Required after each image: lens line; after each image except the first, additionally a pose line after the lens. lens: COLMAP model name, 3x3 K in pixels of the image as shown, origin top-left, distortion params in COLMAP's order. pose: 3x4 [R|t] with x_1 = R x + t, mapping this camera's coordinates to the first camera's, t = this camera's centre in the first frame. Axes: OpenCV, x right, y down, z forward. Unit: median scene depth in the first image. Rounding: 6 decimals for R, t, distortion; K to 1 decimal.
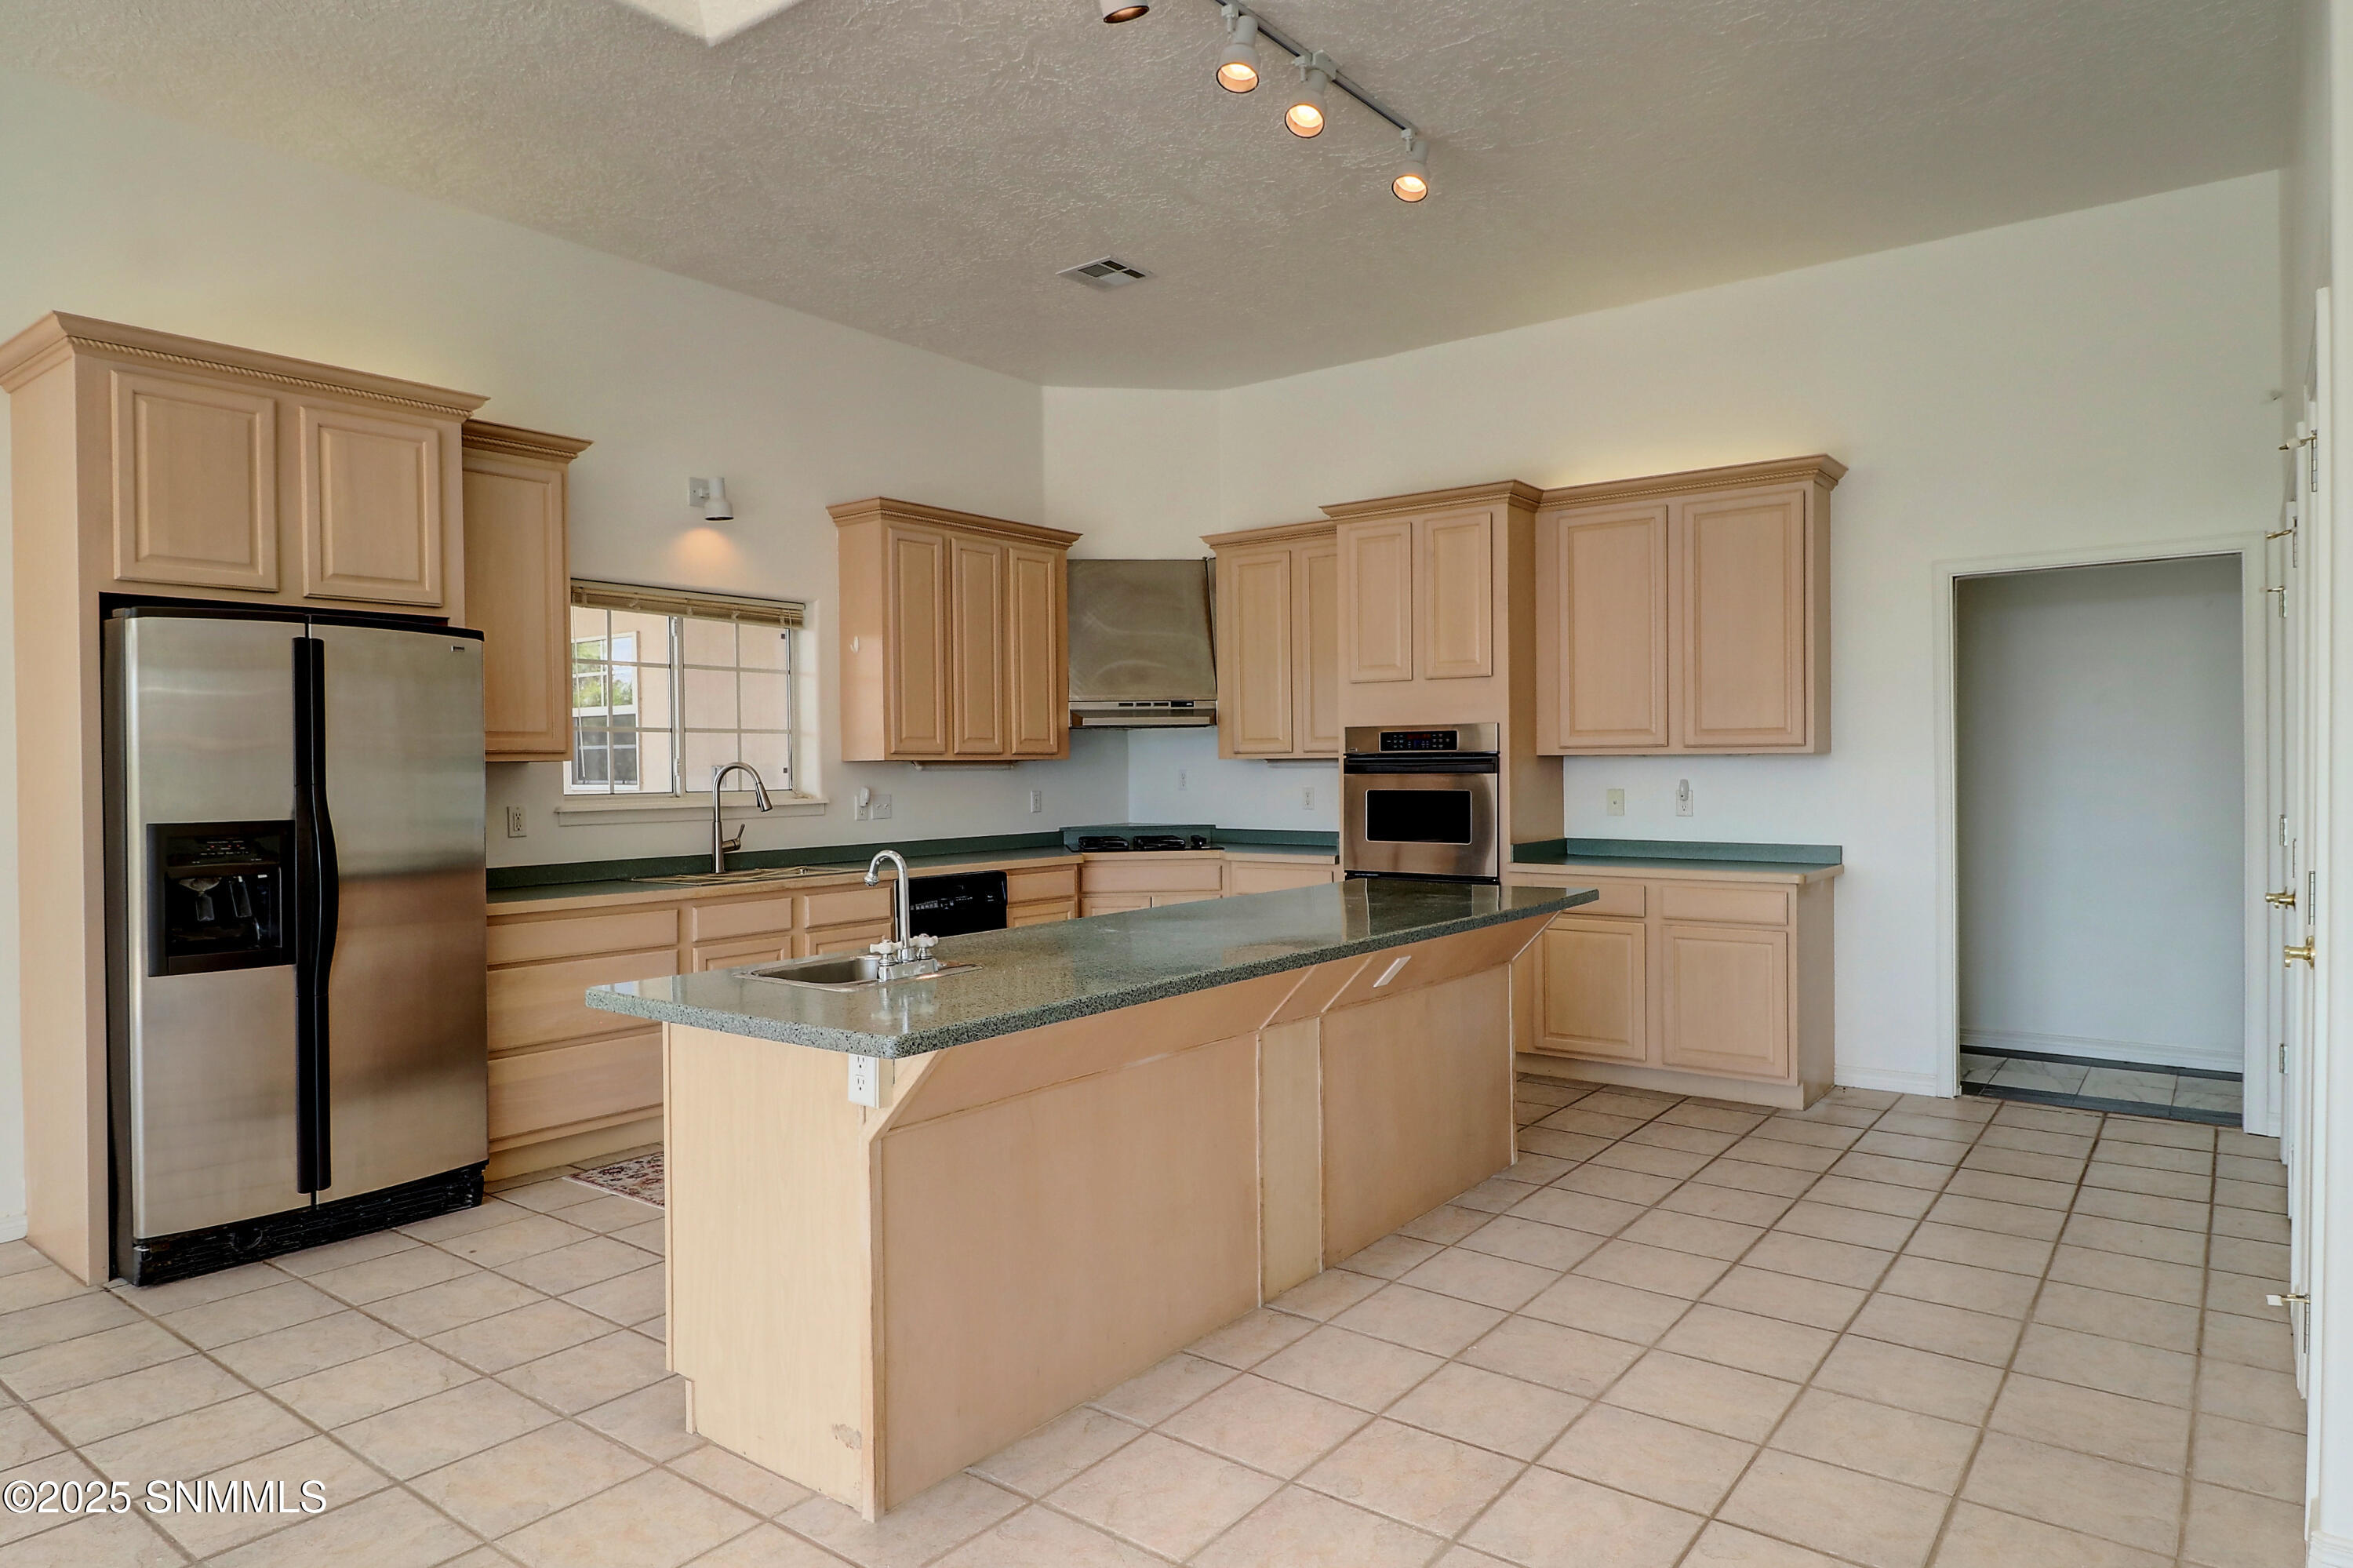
lens RADIAL K [[1402.7, 0, 1176.5], [0, 1402.7, 784.0], [0, 0, 1]] dist [-0.002573, -0.001854]
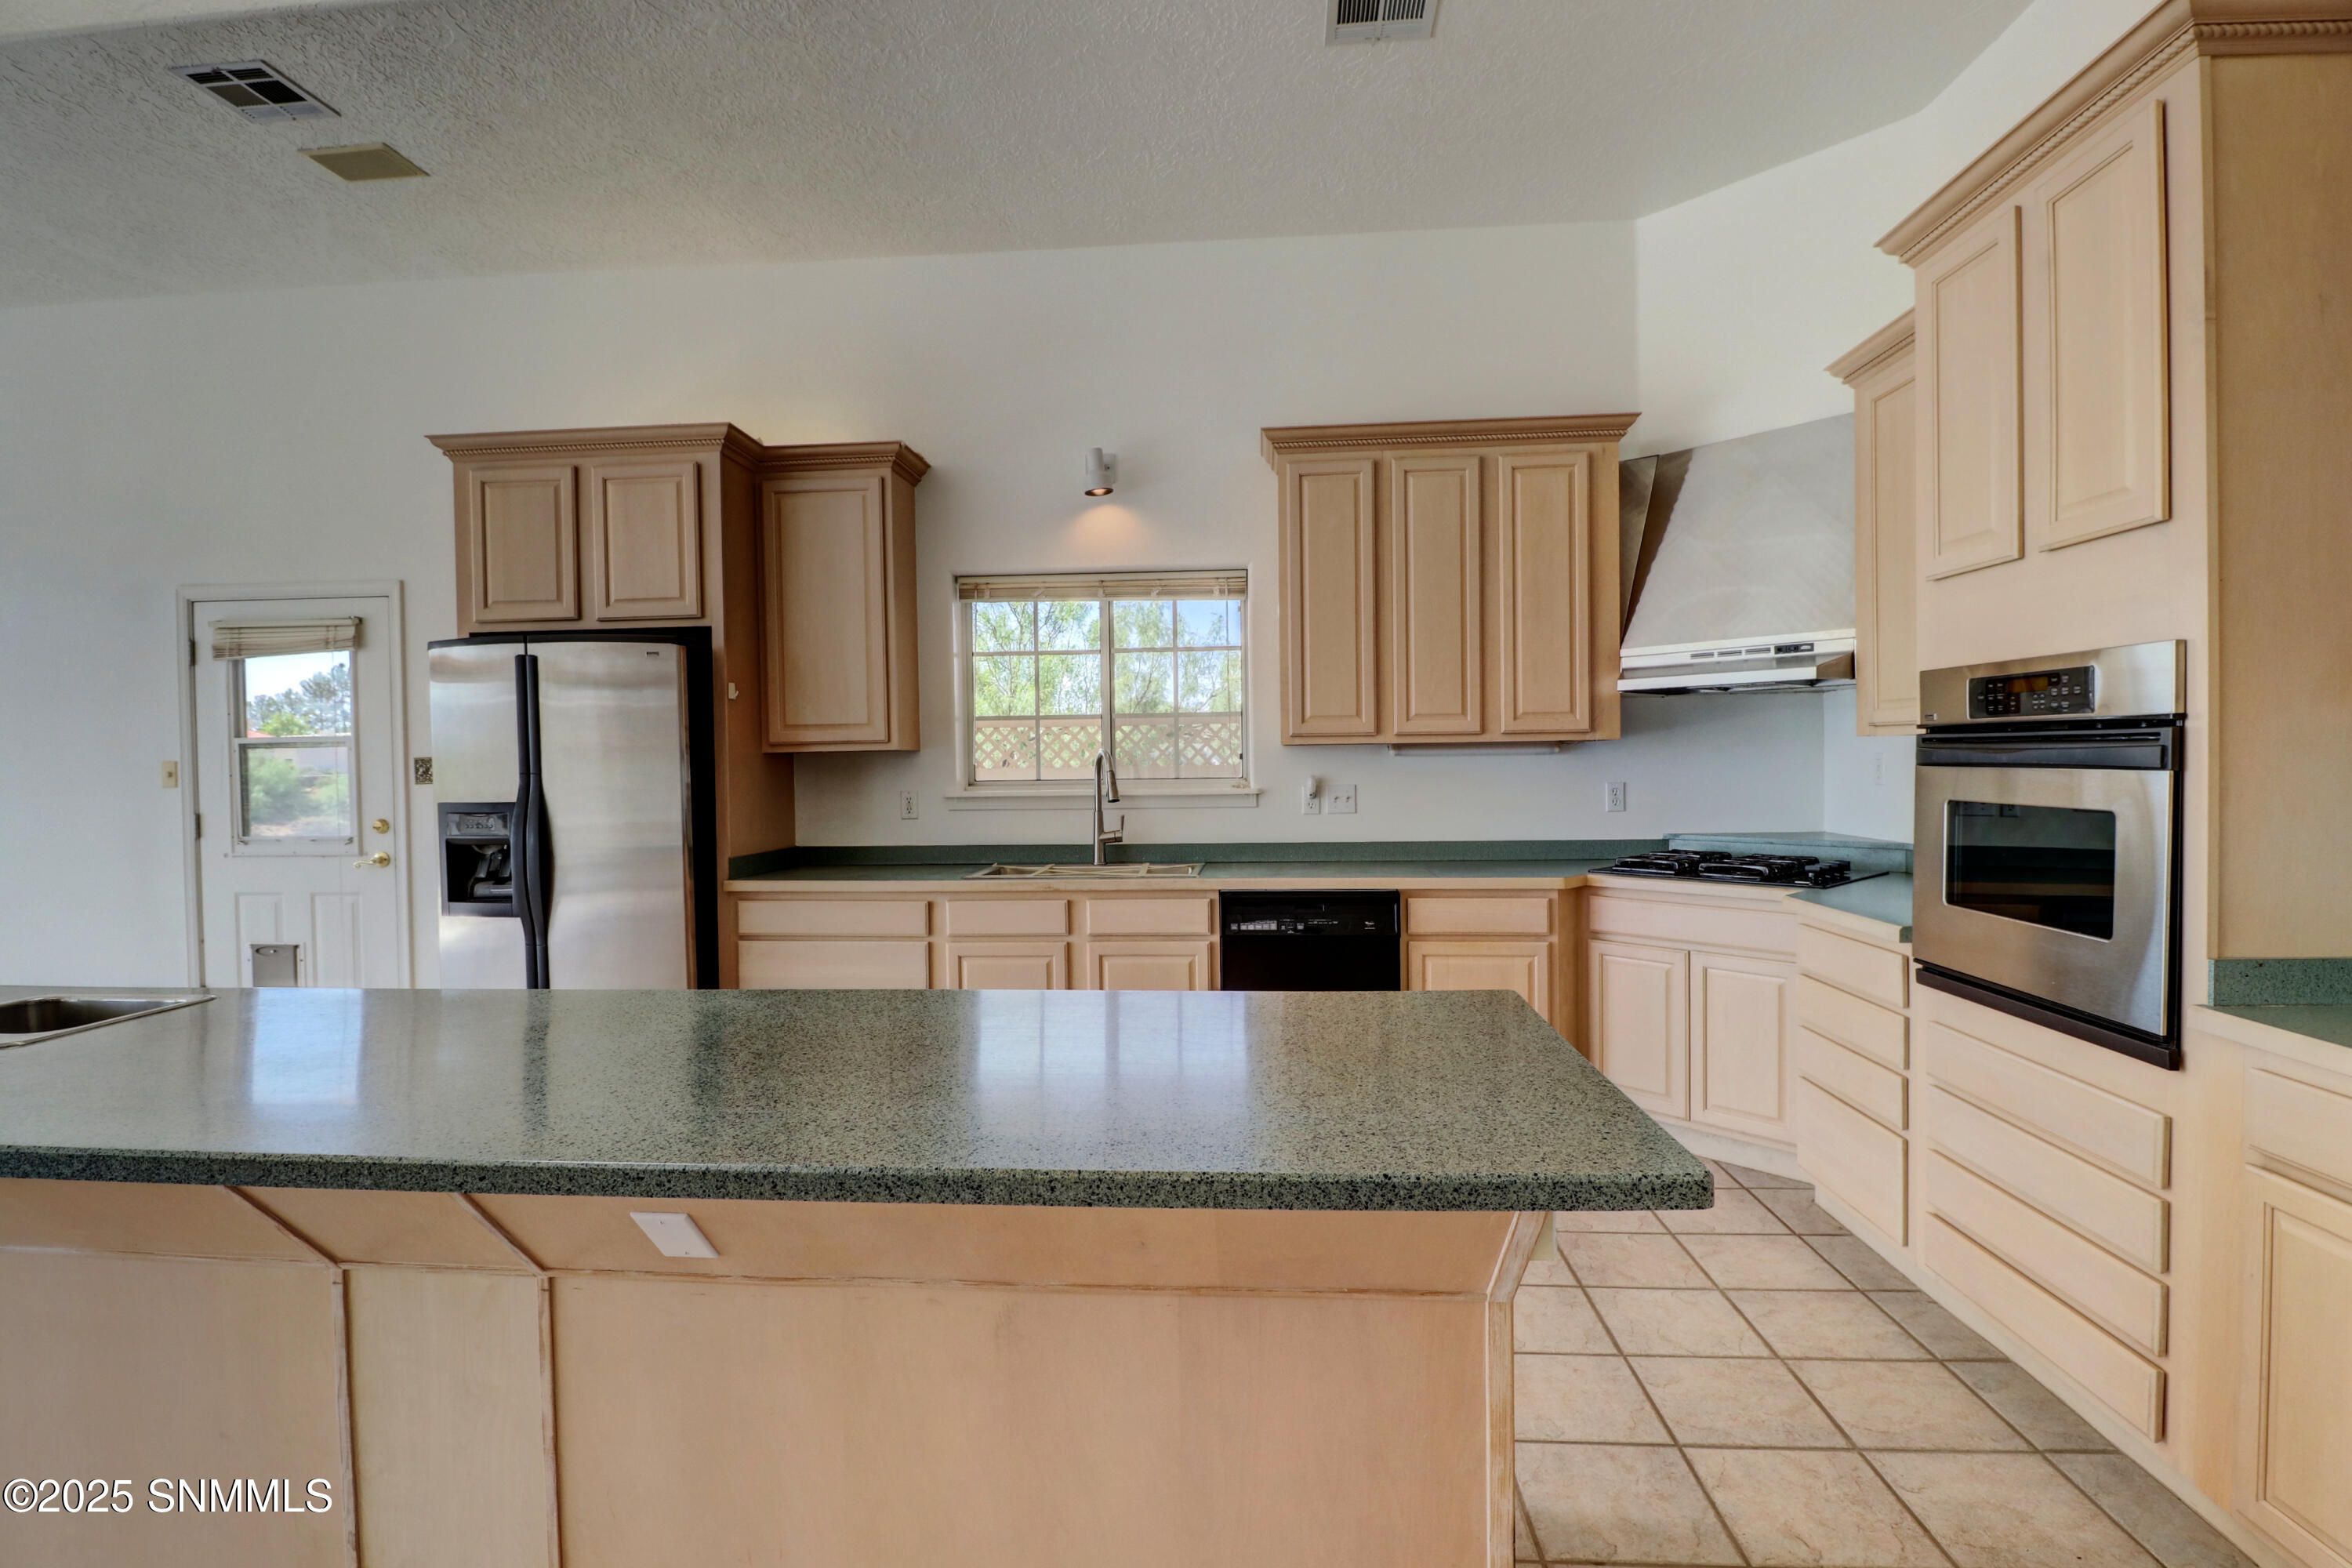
lens RADIAL K [[1183.7, 0, 1176.0], [0, 1183.7, 784.0], [0, 0, 1]] dist [0.000567, 0.000145]
pose [[0.536159, 0.020800, -0.843860, 0.372823], [-0.002344, 0.999729, 0.023153, -0.010315], [0.844113, -0.010435, 0.536063, 0.603960]]
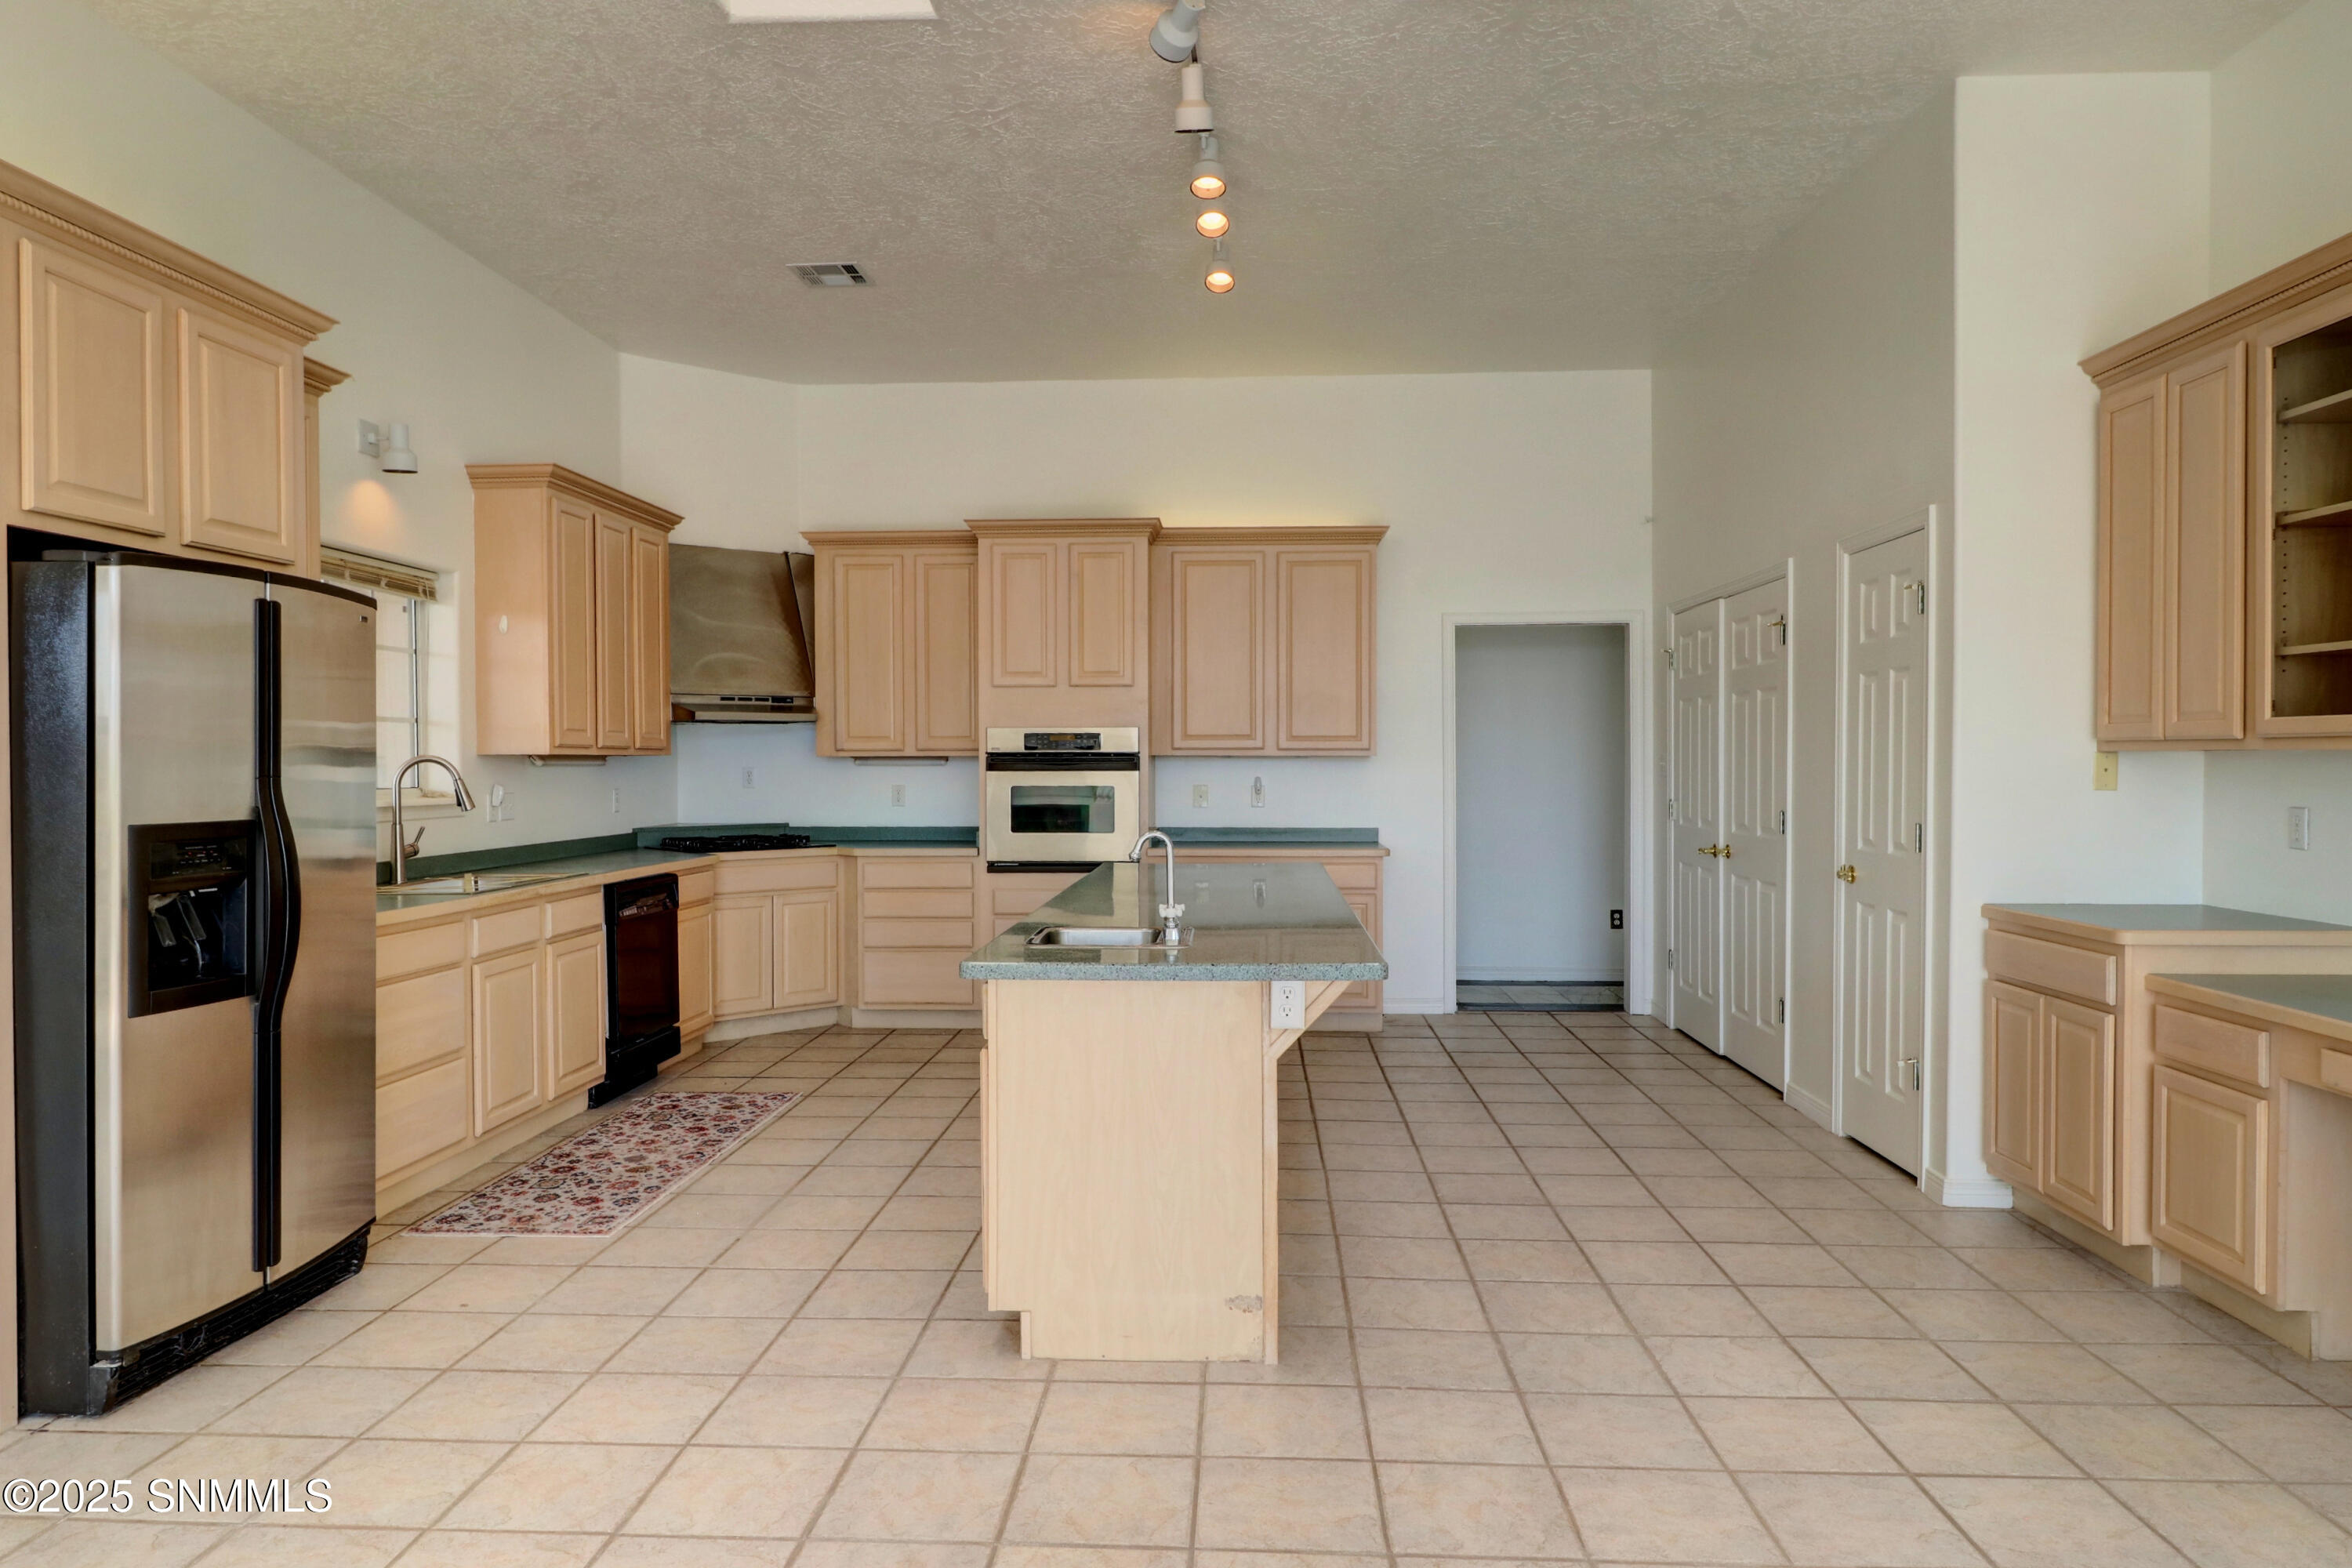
lens RADIAL K [[1484.4, 0, 1176.0], [0, 1484.4, 784.0], [0, 0, 1]] dist [-0.004412, -0.004234]
pose [[0.823548, -0.001334, 0.567245, -0.442616], [0.002275, 0.999997, -0.000951, 0.004350], [-0.567242, 0.002074, 0.823549, -0.017470]]
